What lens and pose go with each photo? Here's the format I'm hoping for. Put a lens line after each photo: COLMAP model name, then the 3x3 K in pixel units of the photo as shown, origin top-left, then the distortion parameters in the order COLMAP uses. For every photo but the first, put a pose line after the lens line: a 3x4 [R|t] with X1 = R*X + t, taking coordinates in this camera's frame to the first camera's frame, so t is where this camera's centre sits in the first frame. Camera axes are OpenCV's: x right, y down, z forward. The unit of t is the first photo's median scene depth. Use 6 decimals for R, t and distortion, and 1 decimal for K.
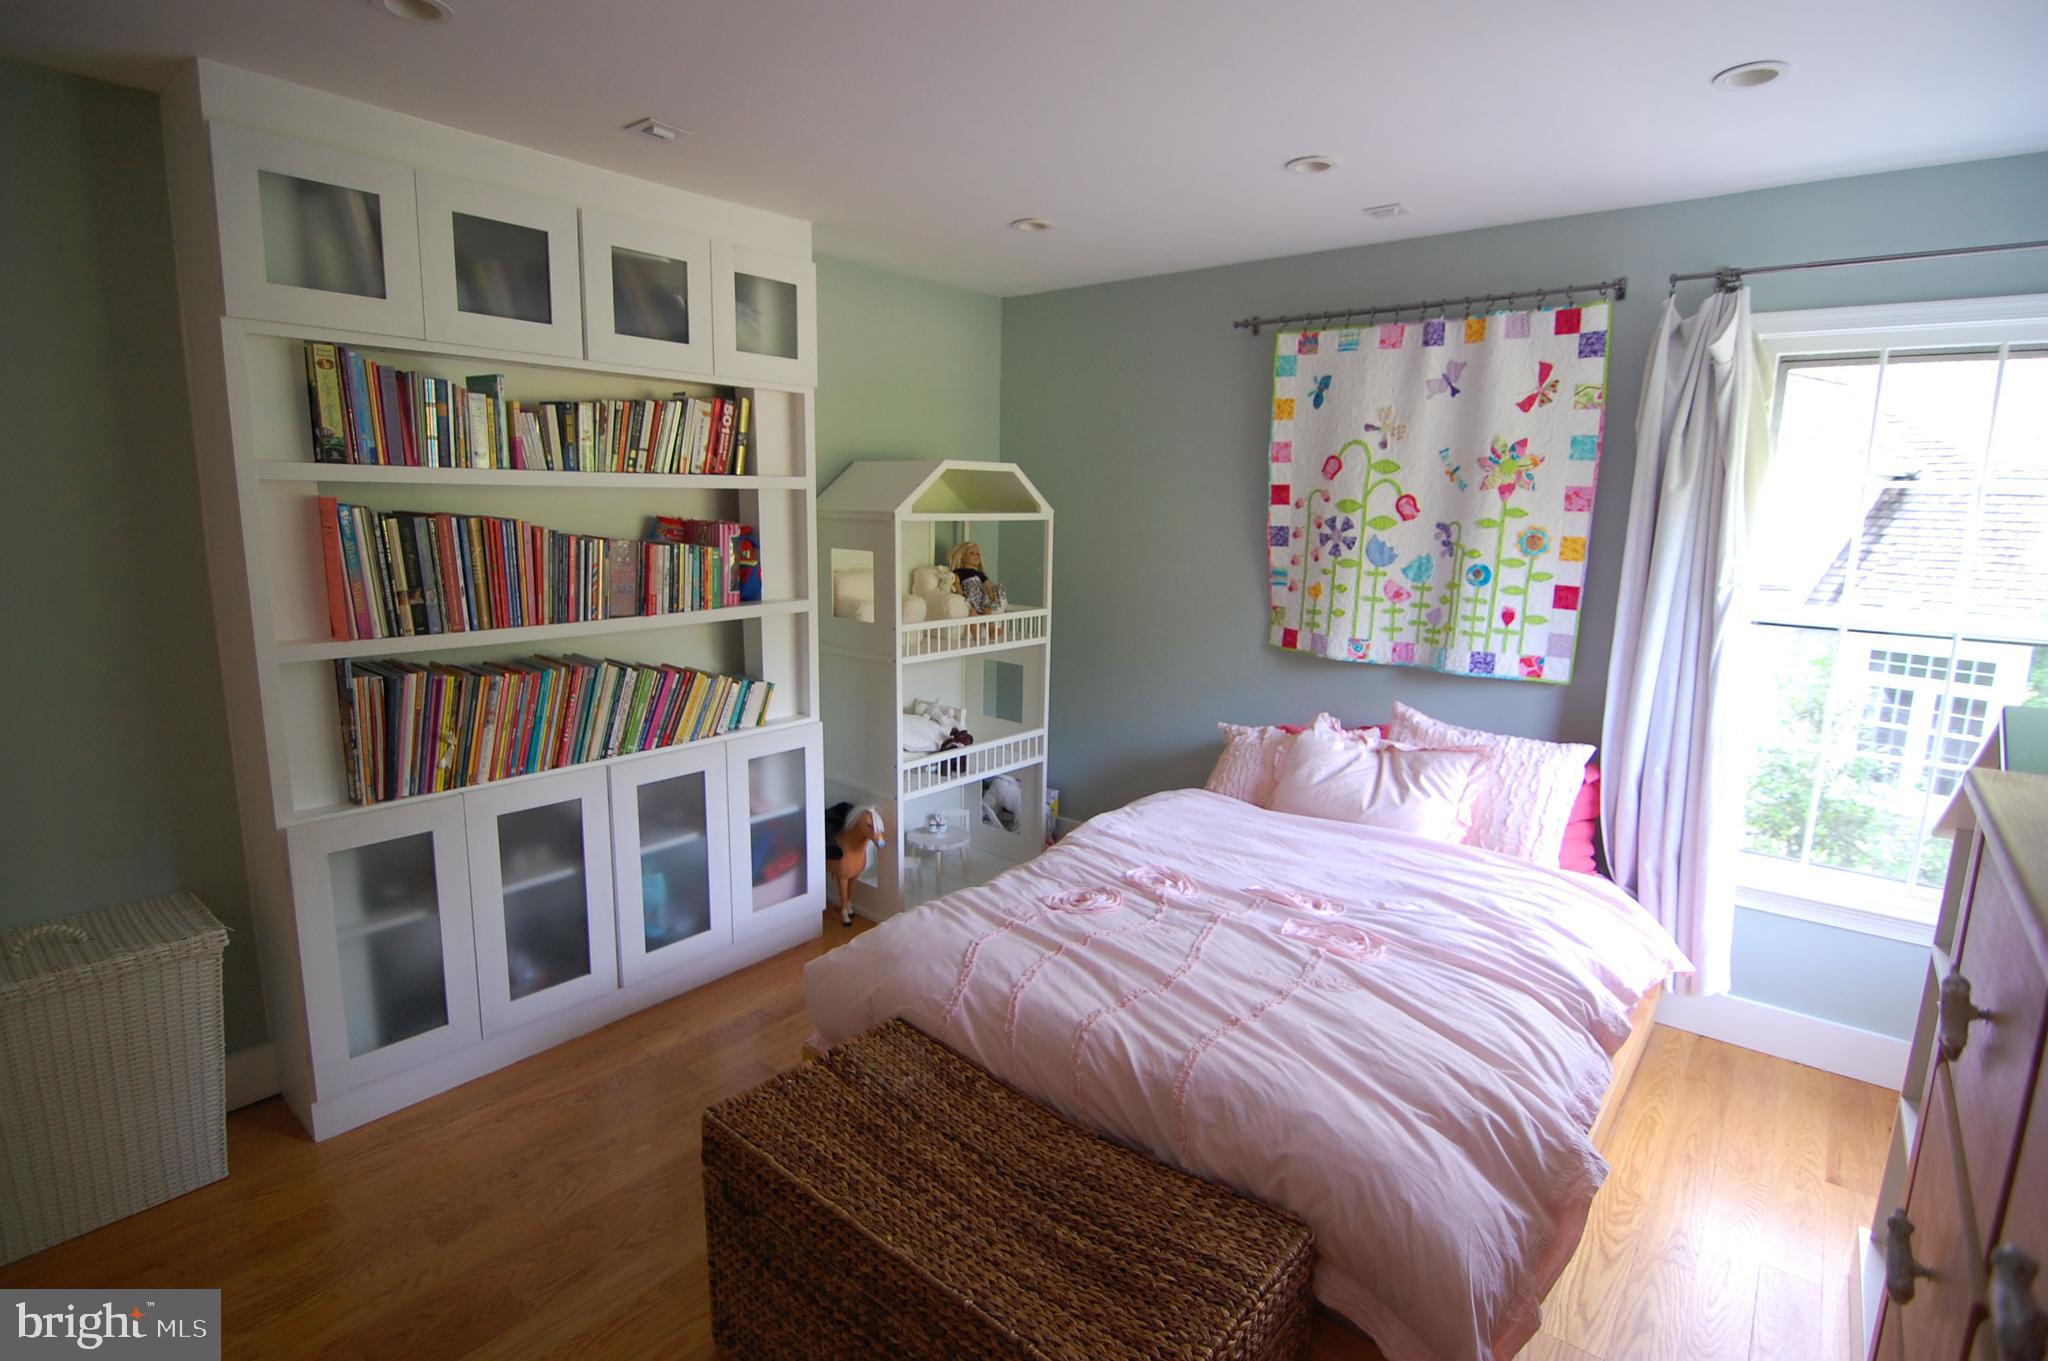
lens RADIAL K [[989.2, 0, 1029.8], [0, 989.2, 677.2], [0, 0, 1]] dist [-0.003725, -0.002596]
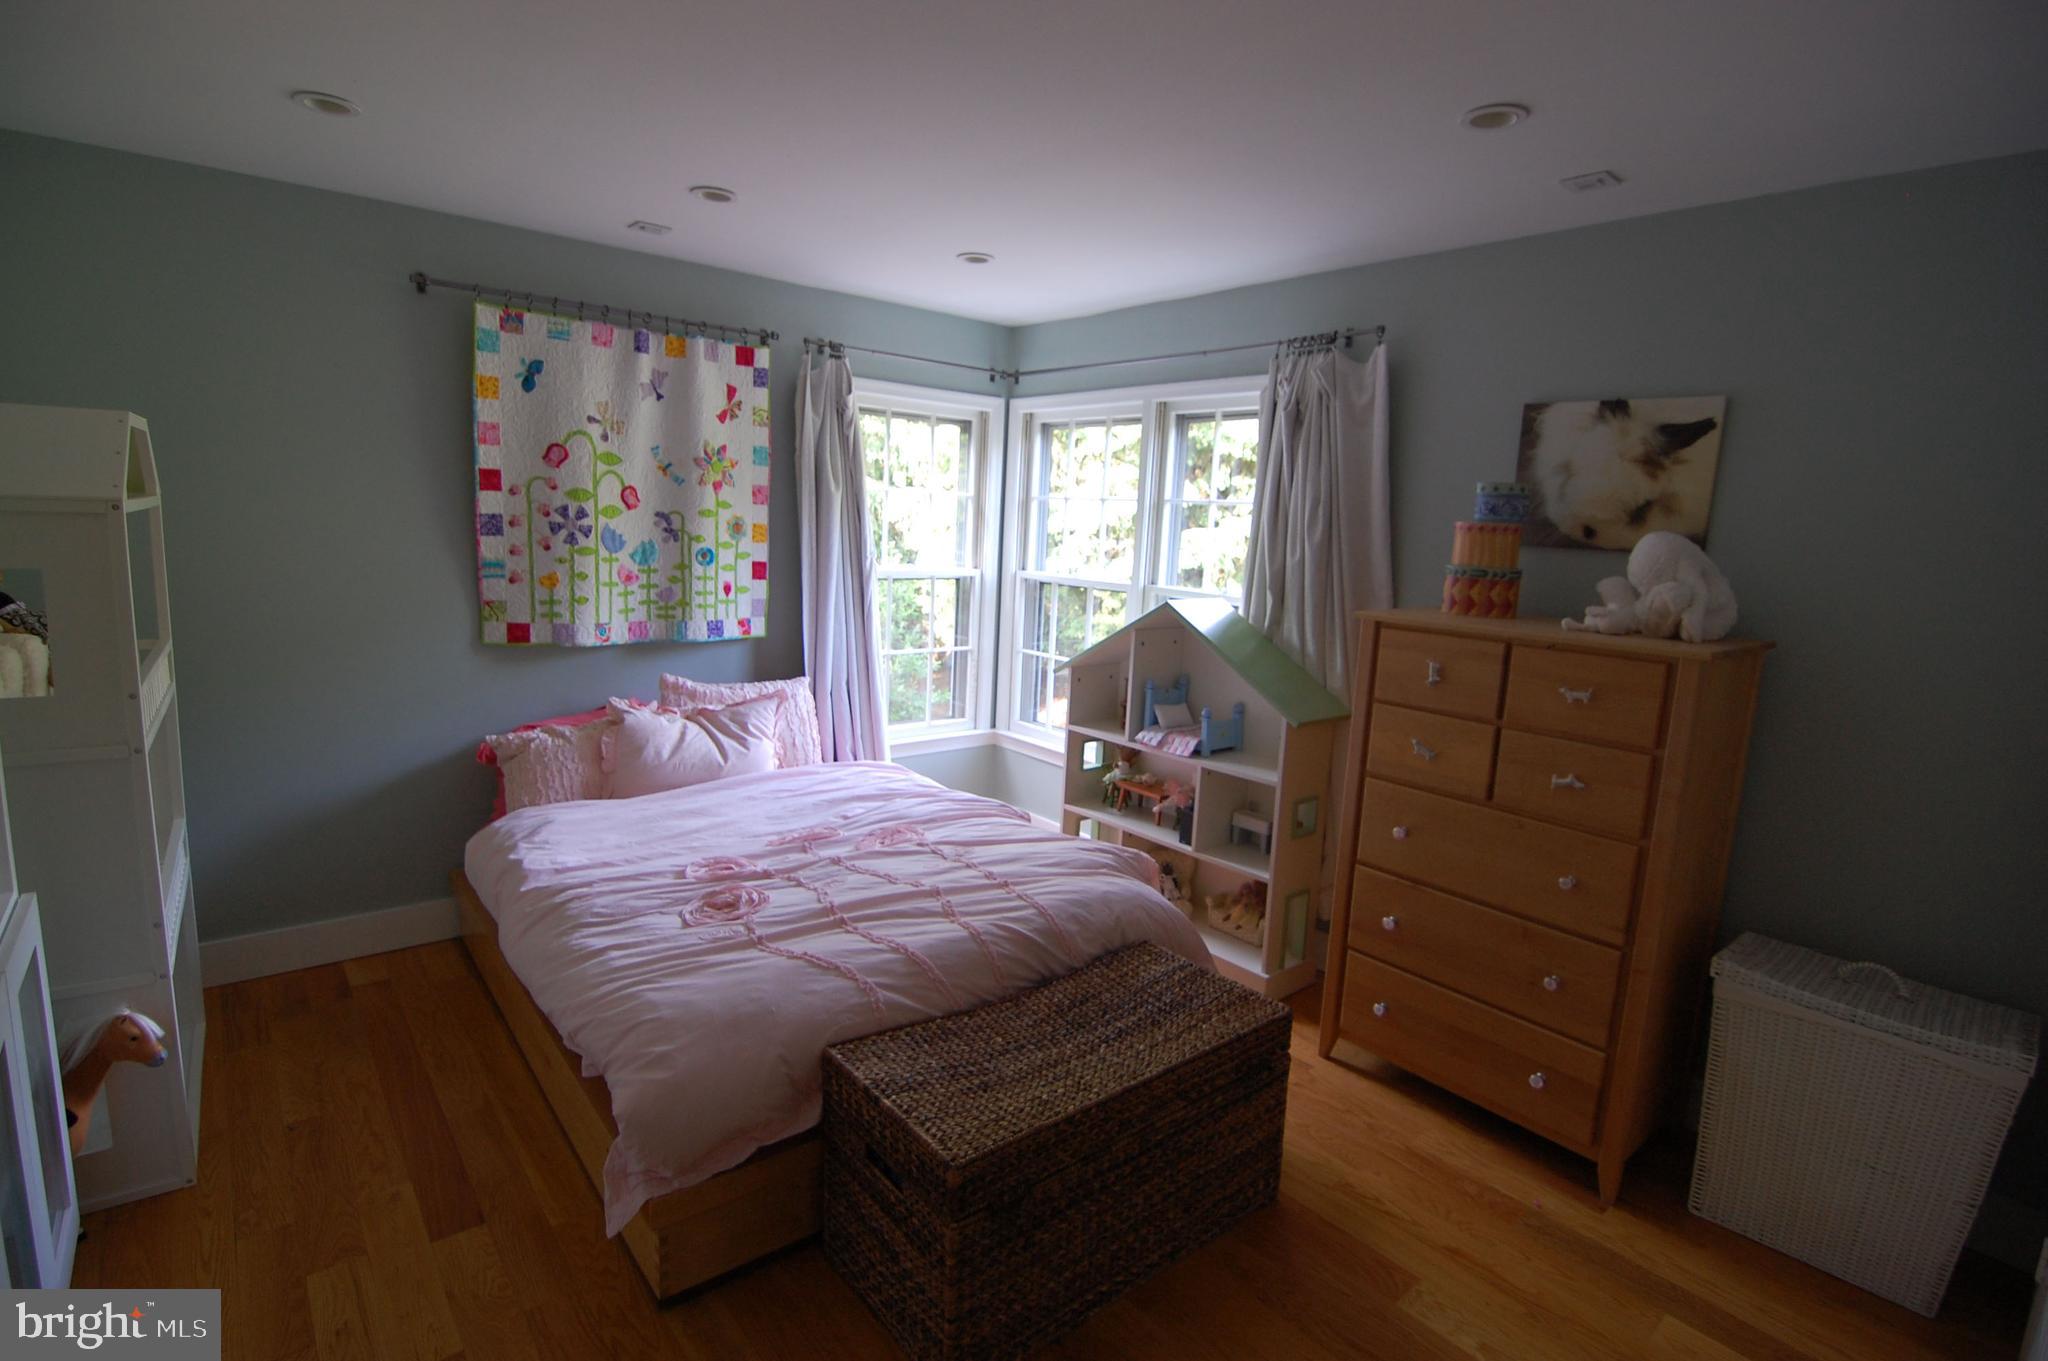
lens RADIAL K [[989.2, 0, 1032.3], [0, 989.2, 678.7], [0, 0, 1]] dist [-0.003725, -0.002596]
pose [[0.189168, -0.171674, 0.966821, -0.659396], [0.126246, 0.980679, 0.149433, -0.087901], [-0.973795, 0.093790, 0.207187, 0.383476]]
